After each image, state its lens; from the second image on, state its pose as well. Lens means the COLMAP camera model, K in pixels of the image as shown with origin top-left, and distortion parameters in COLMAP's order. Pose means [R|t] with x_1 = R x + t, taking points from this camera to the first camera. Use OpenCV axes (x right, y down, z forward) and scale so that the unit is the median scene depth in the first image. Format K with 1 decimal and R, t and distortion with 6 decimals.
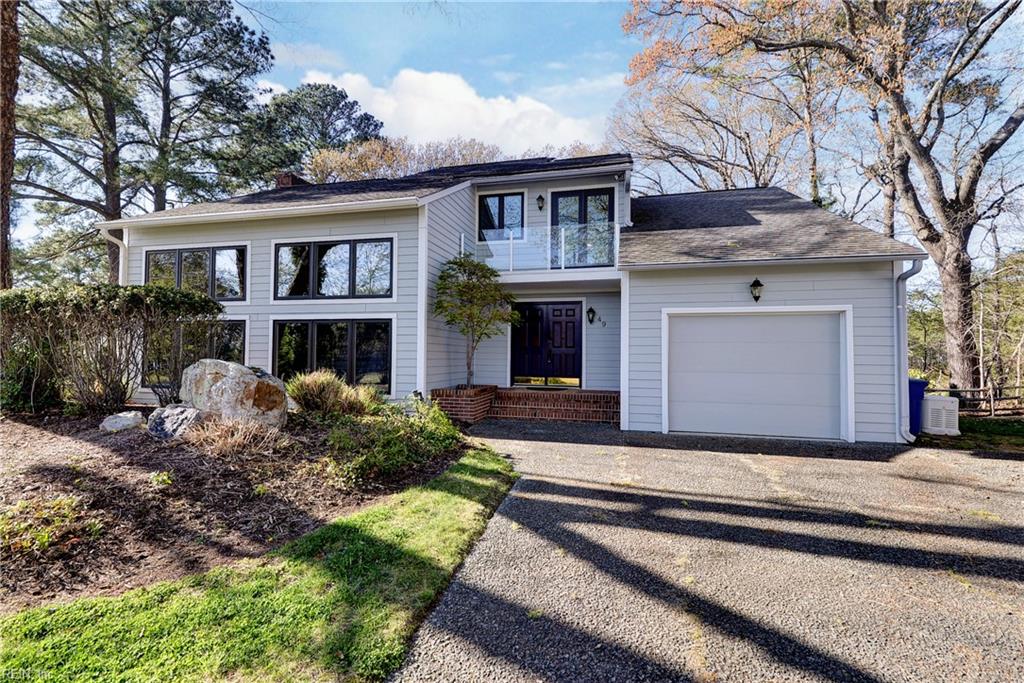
lens RADIAL K [[486.1, 0, 503.2], [0, 486.1, 339.6], [0, 0, 1]] dist [0.009547, -0.003320]
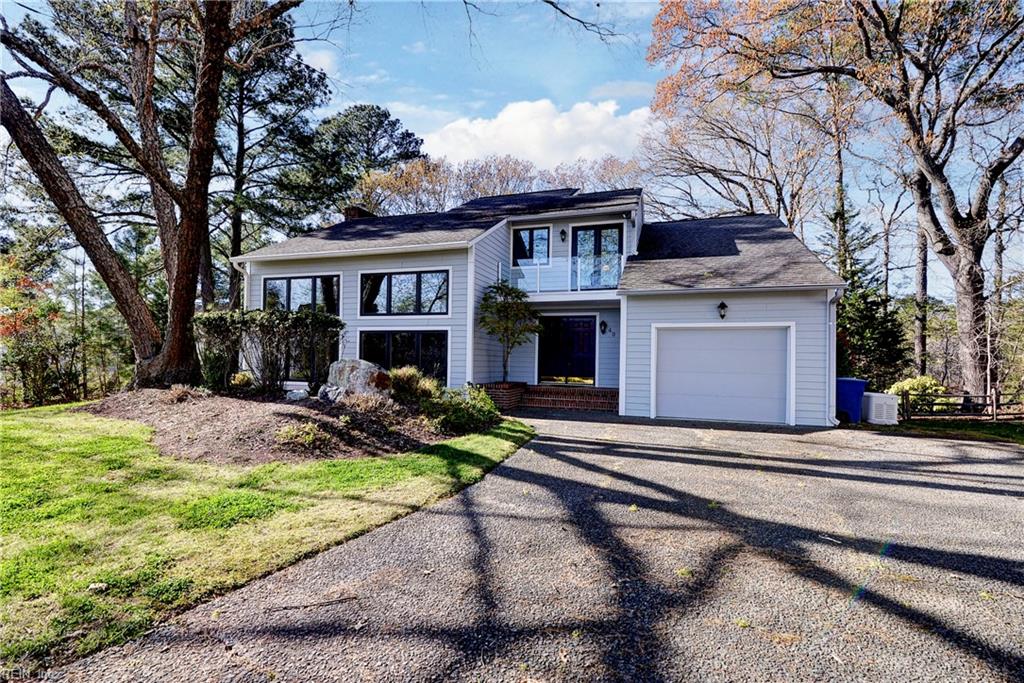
lens RADIAL K [[486.1, 0, 494.2], [0, 486.1, 352.3], [0, 0, 1]] dist [0.009547, -0.003320]
pose [[0.996183, 0.007191, -0.086987, 0.012621], [-0.005851, 0.999860, 0.015648, -0.003112], [0.087088, -0.015079, 0.996087, -0.258912]]
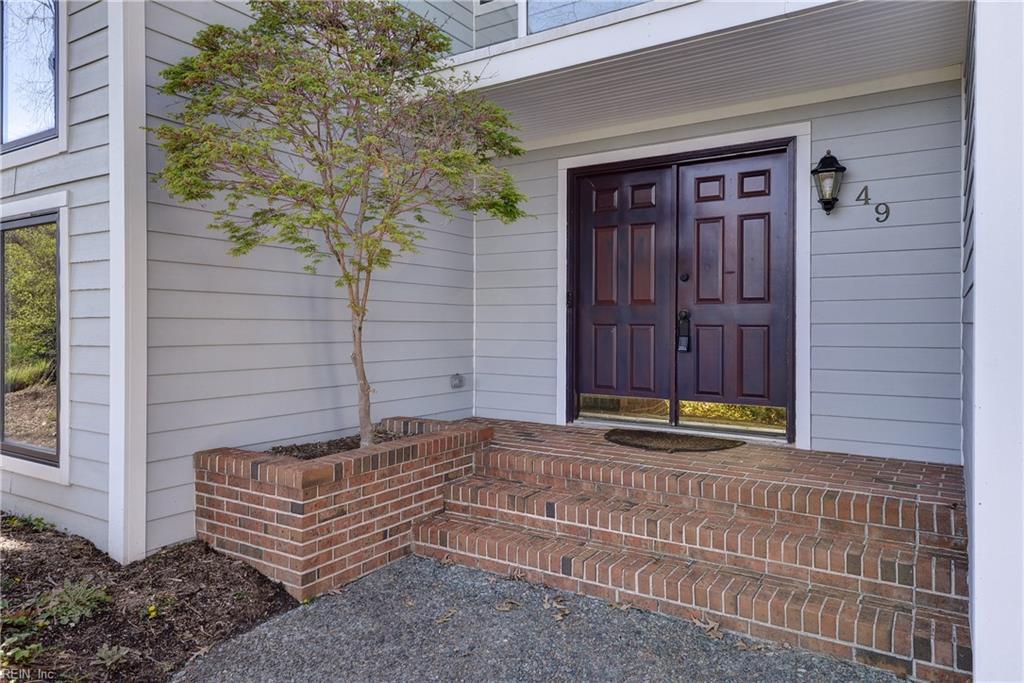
lens RADIAL K [[664.5, 0, 511.8], [0, 664.5, 330.8], [0, 0, 1]] dist [0.000734, 0.000200]
pose [[0.953220, -0.003995, -0.302250, 0.122411], [0.013938, 0.999430, 0.030748, 0.019786], [0.301955, -0.033523, 0.952733, 0.583127]]
